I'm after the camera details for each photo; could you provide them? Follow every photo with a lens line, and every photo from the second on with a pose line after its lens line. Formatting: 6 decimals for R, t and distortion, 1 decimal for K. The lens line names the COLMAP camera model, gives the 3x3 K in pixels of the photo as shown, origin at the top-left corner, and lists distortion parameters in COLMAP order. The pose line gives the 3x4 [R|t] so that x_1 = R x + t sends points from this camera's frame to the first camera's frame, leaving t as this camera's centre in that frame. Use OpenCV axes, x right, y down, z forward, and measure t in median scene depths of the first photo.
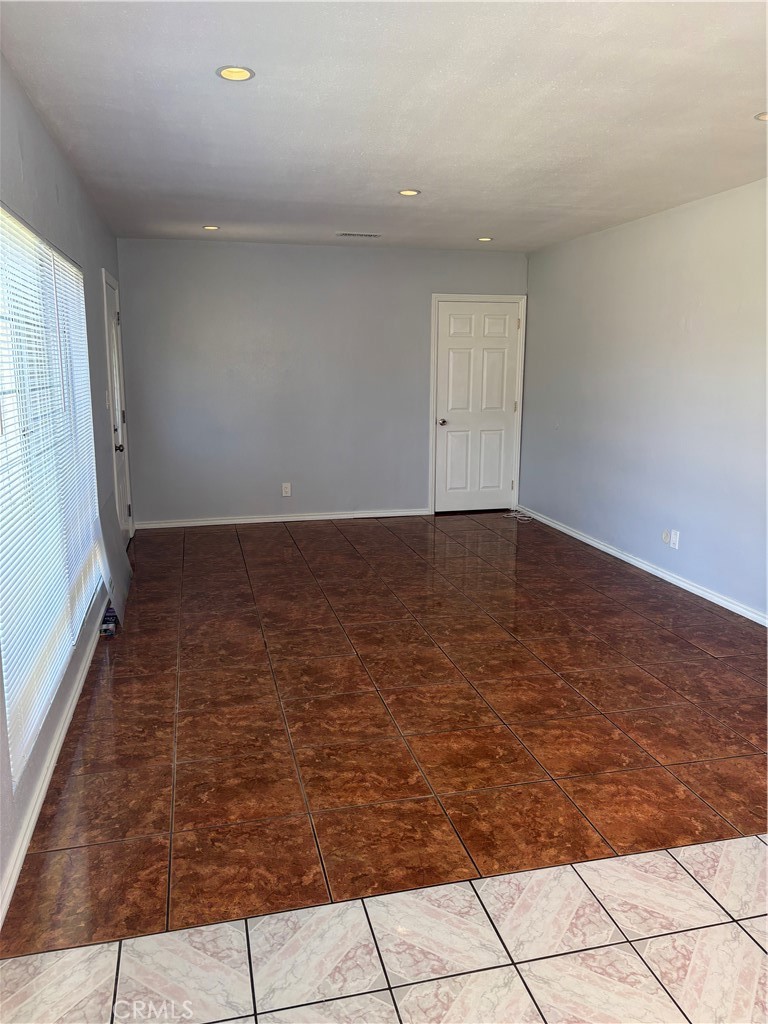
lens RADIAL K [[771.9, 0, 376.5], [0, 771.9, 515.1], [0, 0, 1]] dist [0.052236, -0.054929]
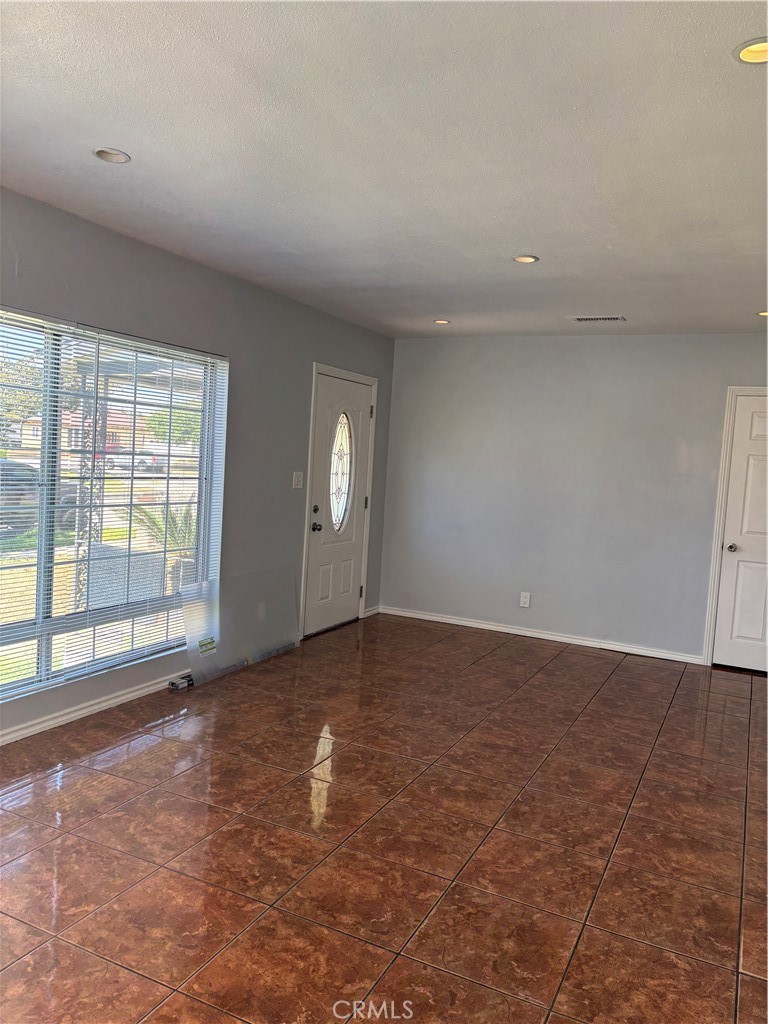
lens RADIAL K [[771.9, 0, 381.4], [0, 771.9, 514.6], [0, 0, 1]] dist [0.052236, -0.054929]
pose [[0.765162, 0.090823, -0.637399, 0.508680], [-0.182858, 0.979888, -0.079887, -0.044781], [0.617324, 0.177680, 0.766381, 0.307186]]
